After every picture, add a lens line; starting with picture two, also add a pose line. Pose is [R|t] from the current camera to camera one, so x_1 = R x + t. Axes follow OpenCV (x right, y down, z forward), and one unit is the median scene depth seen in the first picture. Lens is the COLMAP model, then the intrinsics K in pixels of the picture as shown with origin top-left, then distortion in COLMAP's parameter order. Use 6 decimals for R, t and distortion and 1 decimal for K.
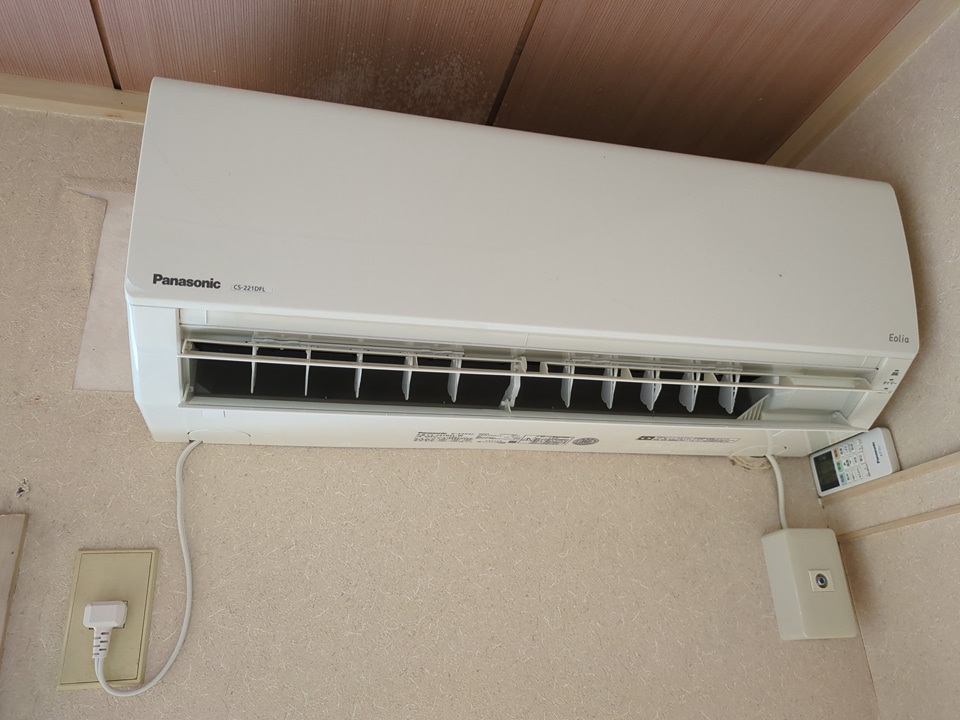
lens RADIAL K [[733.8, 0, 483.2], [0, 733.8, 346.5], [0, 0, 1]] dist [0.049267, 0.001118]
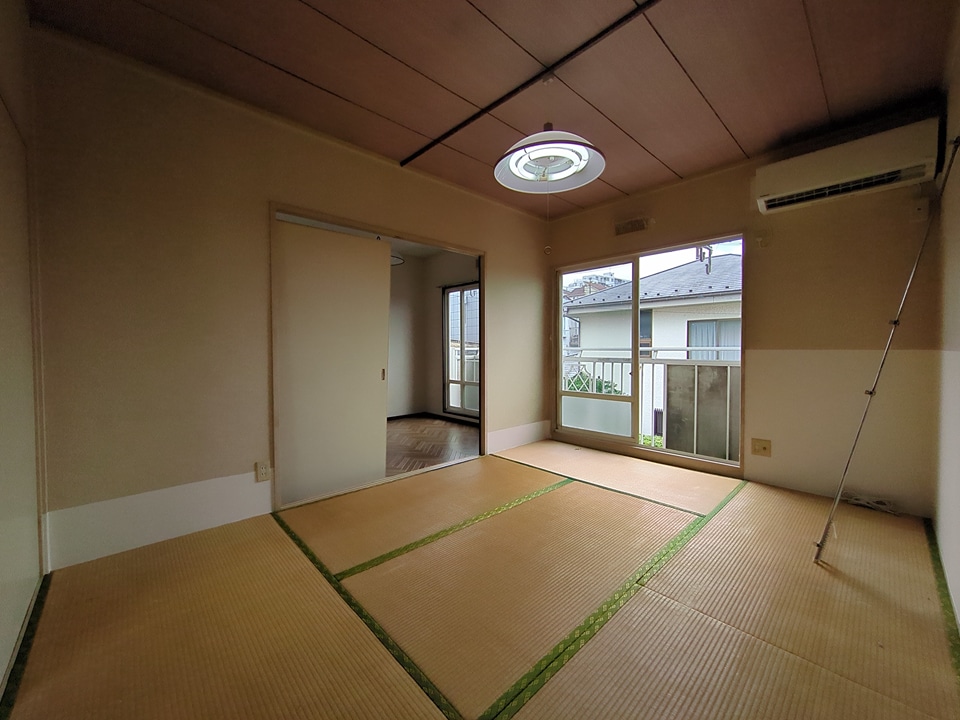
lens RADIAL K [[379.1, 0, 479.2], [0, 379.1, 358.9], [0, 0, 1]] dist [0.000017, -0.000180]
pose [[0.467477, 0.085741, -0.879837, 1.514102], [0.349969, 0.896018, 0.273264, -0.555161], [0.811780, -0.435661, 0.388861, -3.056042]]
